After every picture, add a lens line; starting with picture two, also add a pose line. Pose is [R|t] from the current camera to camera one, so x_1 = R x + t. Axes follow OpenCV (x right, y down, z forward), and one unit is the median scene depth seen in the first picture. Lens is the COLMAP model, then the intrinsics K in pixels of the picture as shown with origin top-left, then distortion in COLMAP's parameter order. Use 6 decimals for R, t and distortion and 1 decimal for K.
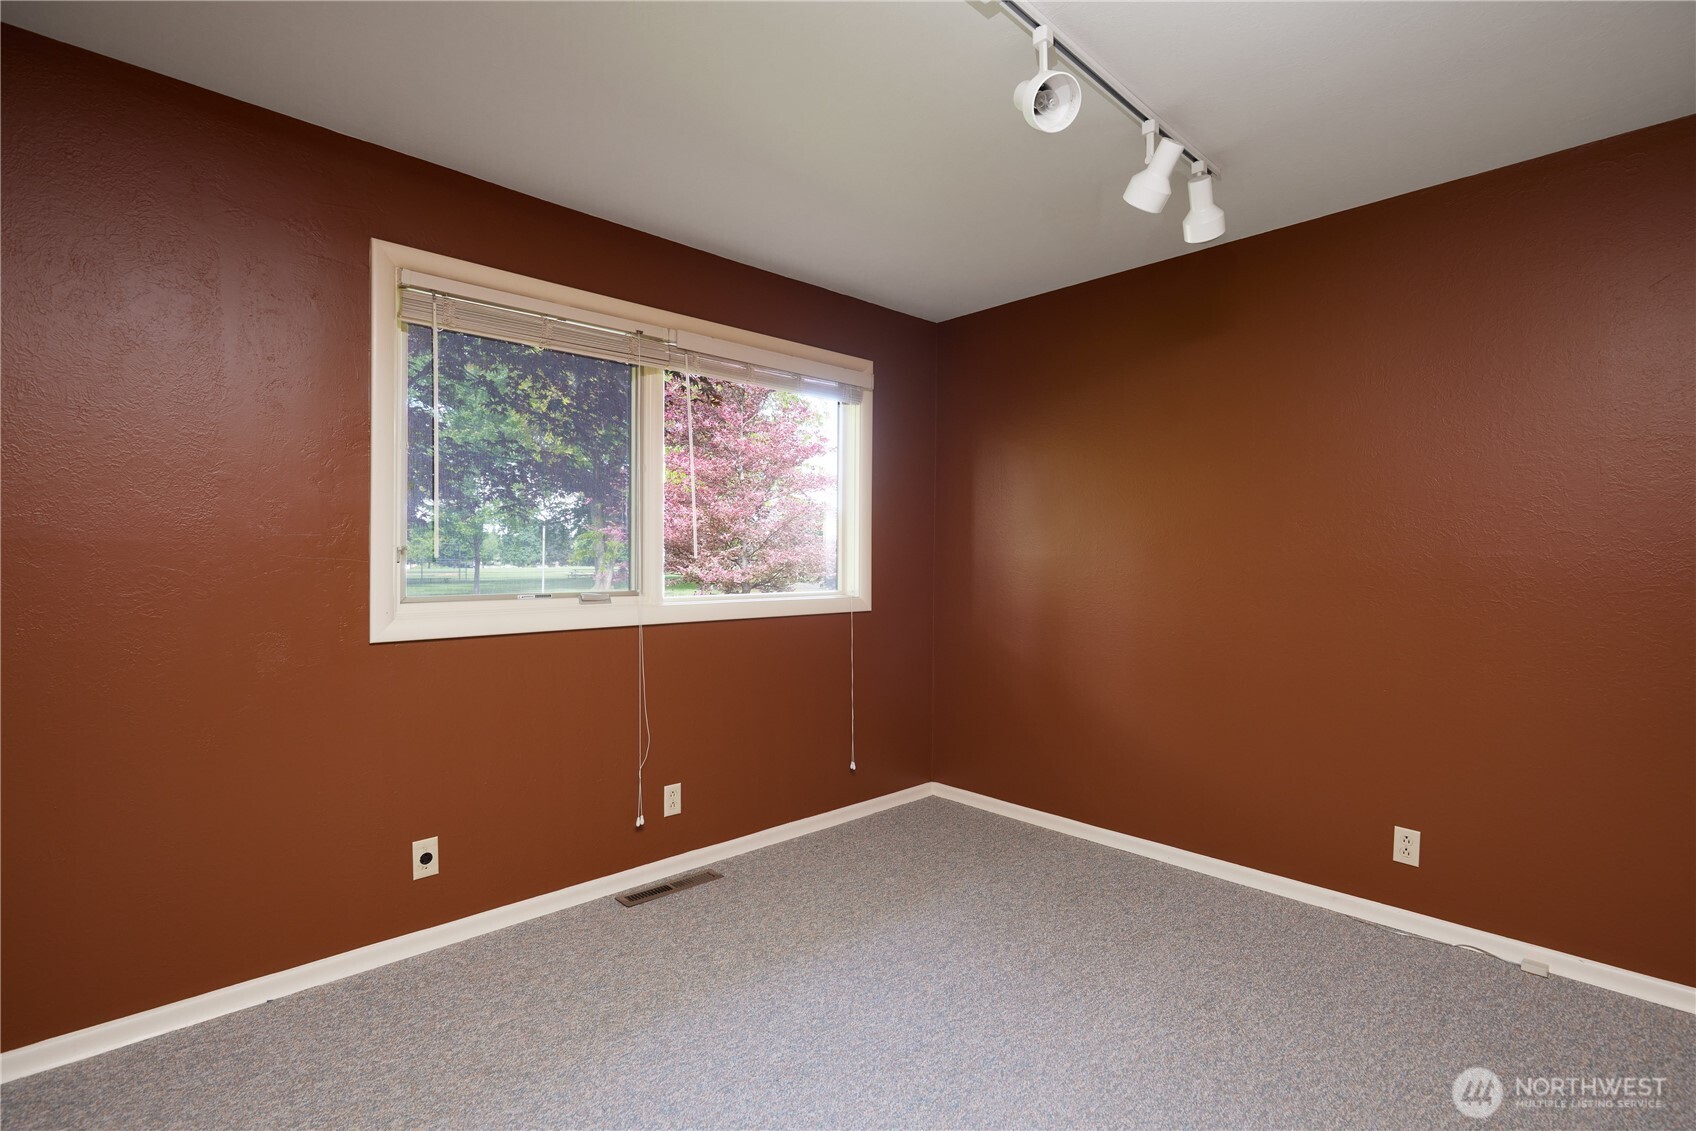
lens RADIAL K [[799.5, 0, 858.5], [0, 799.5, 567.9], [0, 0, 1]] dist [0.003194, 0.000410]
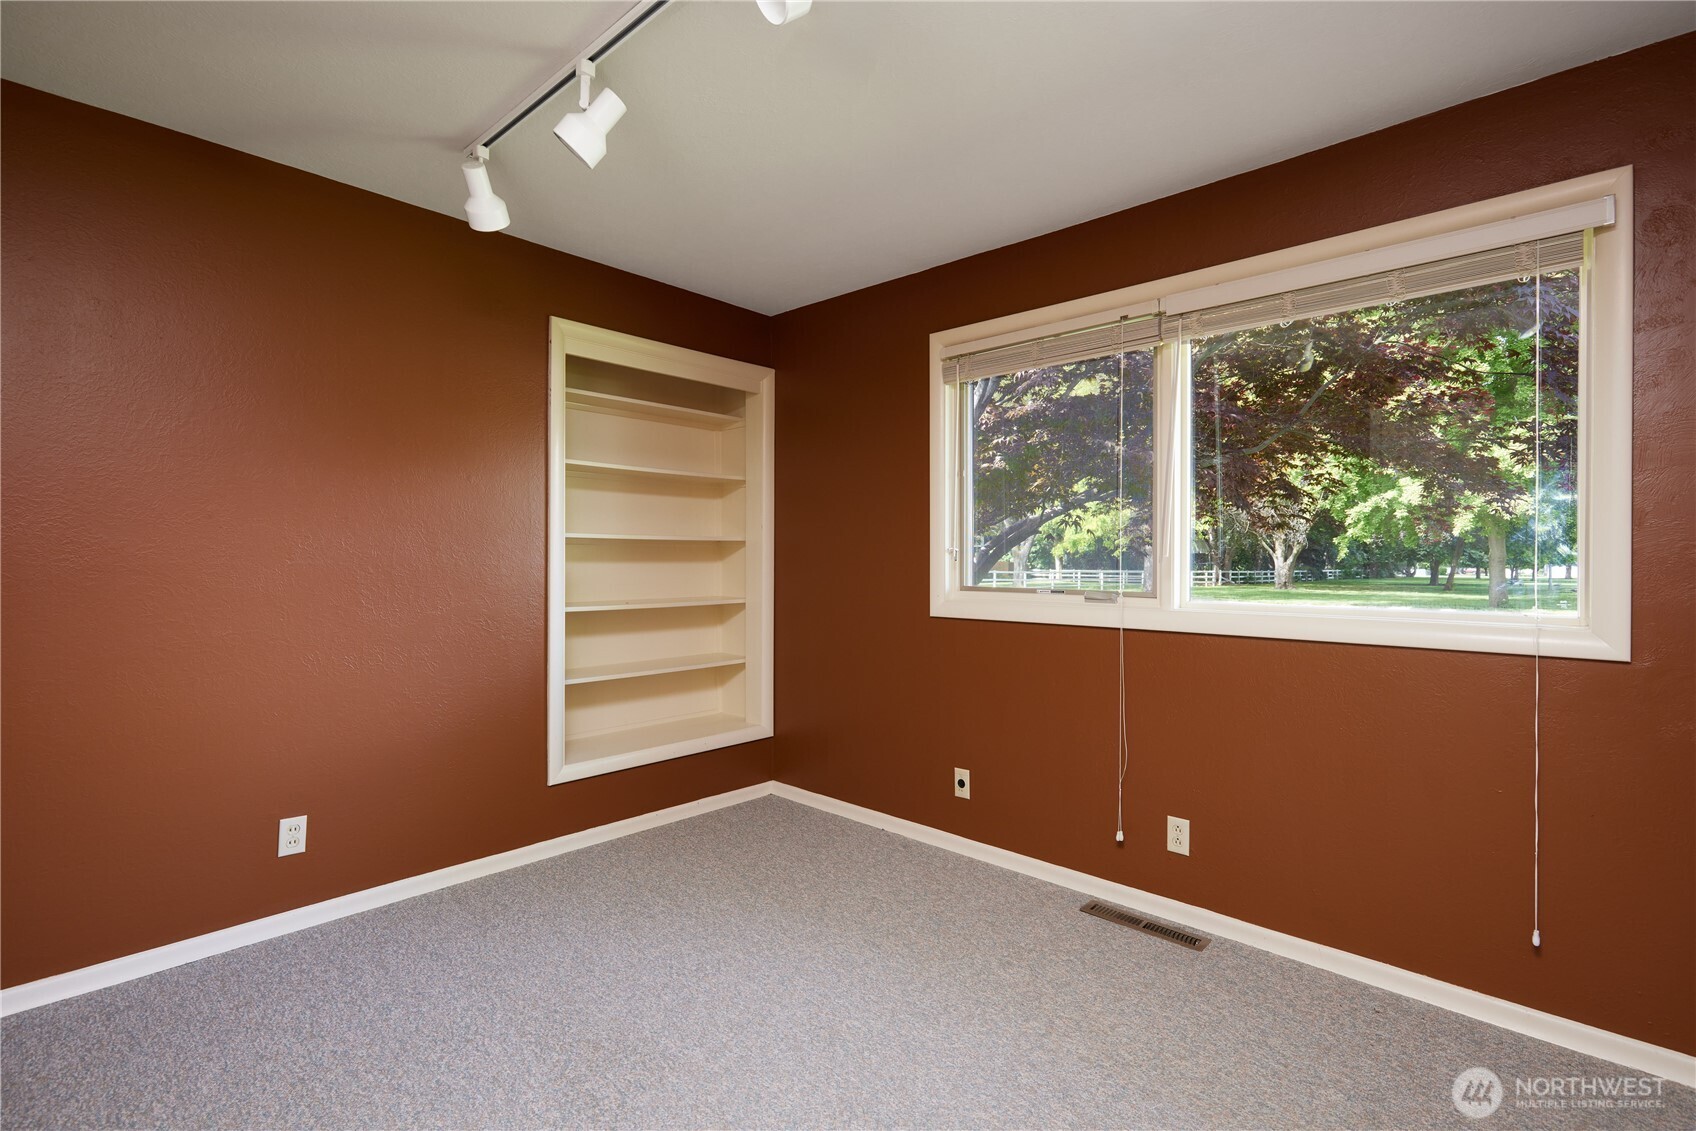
lens RADIAL K [[786.3, 0, 846.7], [0, 786.3, 560.8], [0, 0, 1]] dist [0.003946, 0.000359]
pose [[0.049082, 0.004599, -0.998784, 0.685467], [-0.014635, 0.999885, 0.003885, -0.007128], [0.998688, 0.014427, 0.049144, 0.677320]]
